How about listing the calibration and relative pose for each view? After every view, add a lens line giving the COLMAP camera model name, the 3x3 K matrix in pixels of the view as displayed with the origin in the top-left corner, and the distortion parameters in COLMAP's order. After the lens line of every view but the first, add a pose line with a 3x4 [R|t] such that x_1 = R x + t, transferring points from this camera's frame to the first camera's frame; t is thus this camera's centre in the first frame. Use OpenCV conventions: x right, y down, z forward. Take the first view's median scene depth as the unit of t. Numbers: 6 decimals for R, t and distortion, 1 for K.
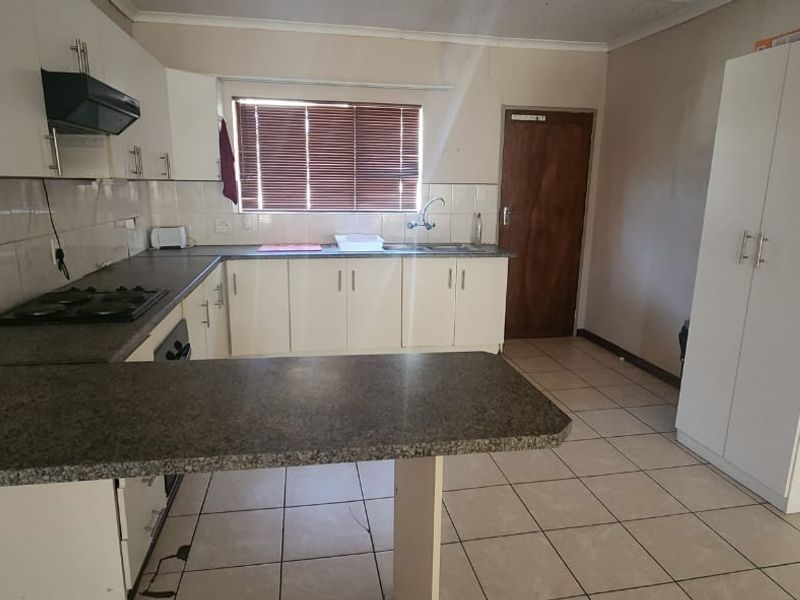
lens RADIAL K [[527.0, 0, 403.5], [0, 527.0, 305.6], [0, 0, 1]] dist [0.010927, 0.001008]
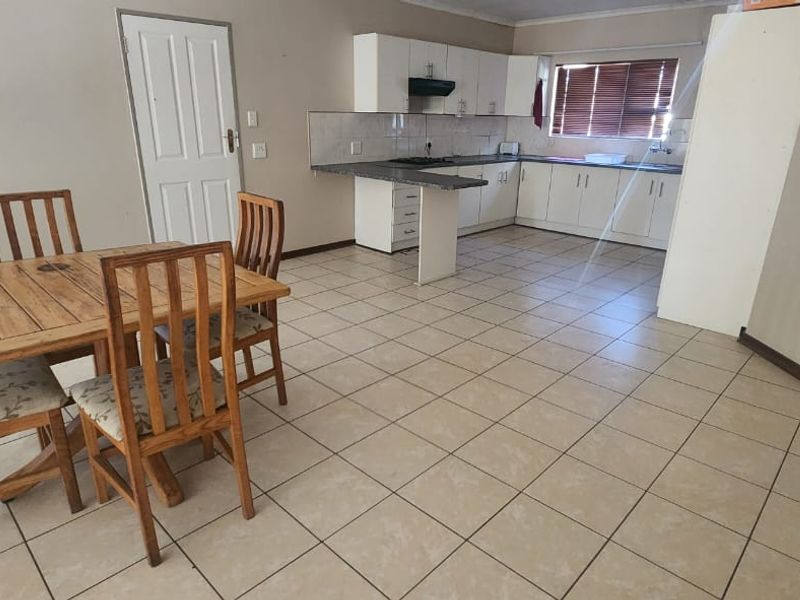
lens RADIAL K [[527.0, 0, 402.6], [0, 527.0, 298.3], [0, 0, 1]] dist [0.010927, 0.001008]
pose [[0.575045, 0.265991, -0.773675, 0.861388], [-0.196047, 0.962920, 0.185338, 0.100863], [0.794285, 0.045099, 0.605869, -0.362189]]
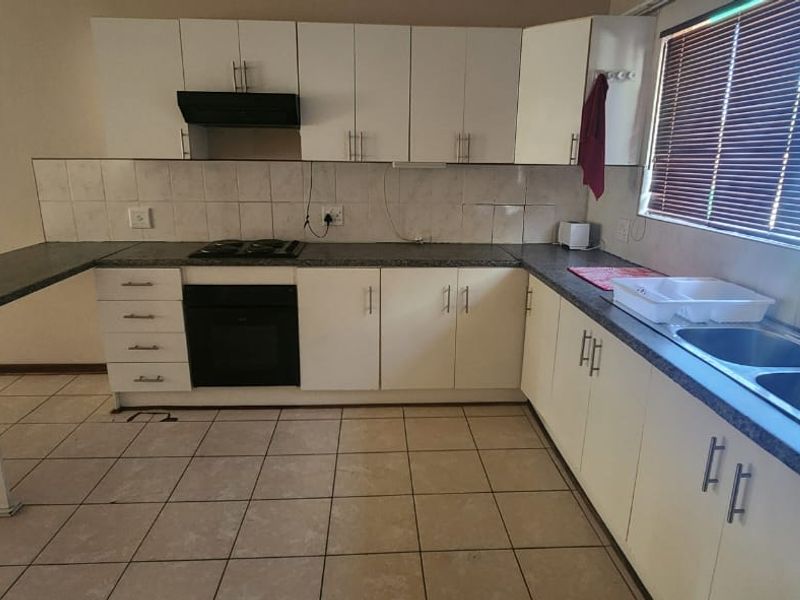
lens RADIAL K [[527.0, 0, 401.6], [0, 527.0, 296.7], [0, 0, 1]] dist [0.010927, 0.001008]
pose [[-0.137639, 0.239673, -0.961047, 0.390479], [-0.239546, 0.933424, 0.267091, -0.187345], [0.961079, 0.266978, -0.071063, 0.798797]]
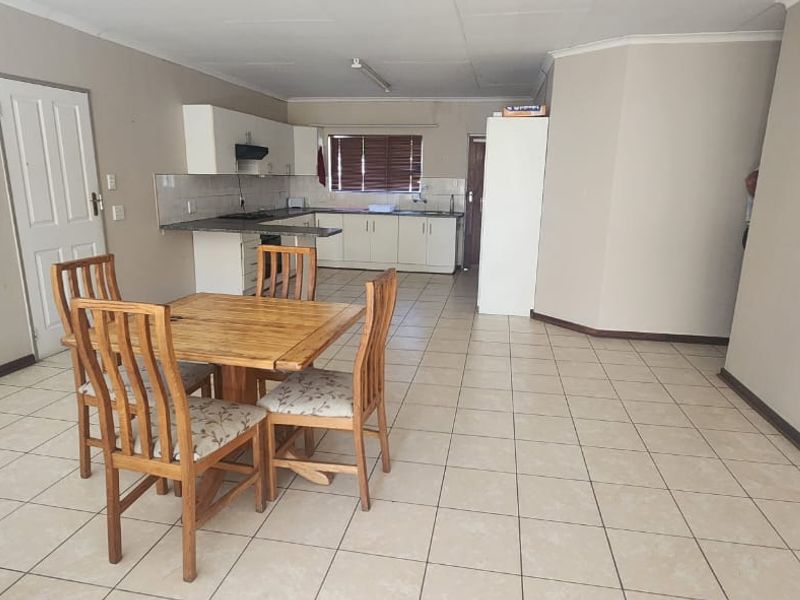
lens RADIAL K [[527.0, 0, 398.8], [0, 527.0, 299.5], [0, 0, 1]] dist [0.010927, 0.001008]
pose [[0.927814, 0.088257, -0.362452, 0.700874], [-0.089425, 0.995901, 0.013589, 0.182261], [0.362165, 0.019804, 0.931904, -0.769748]]
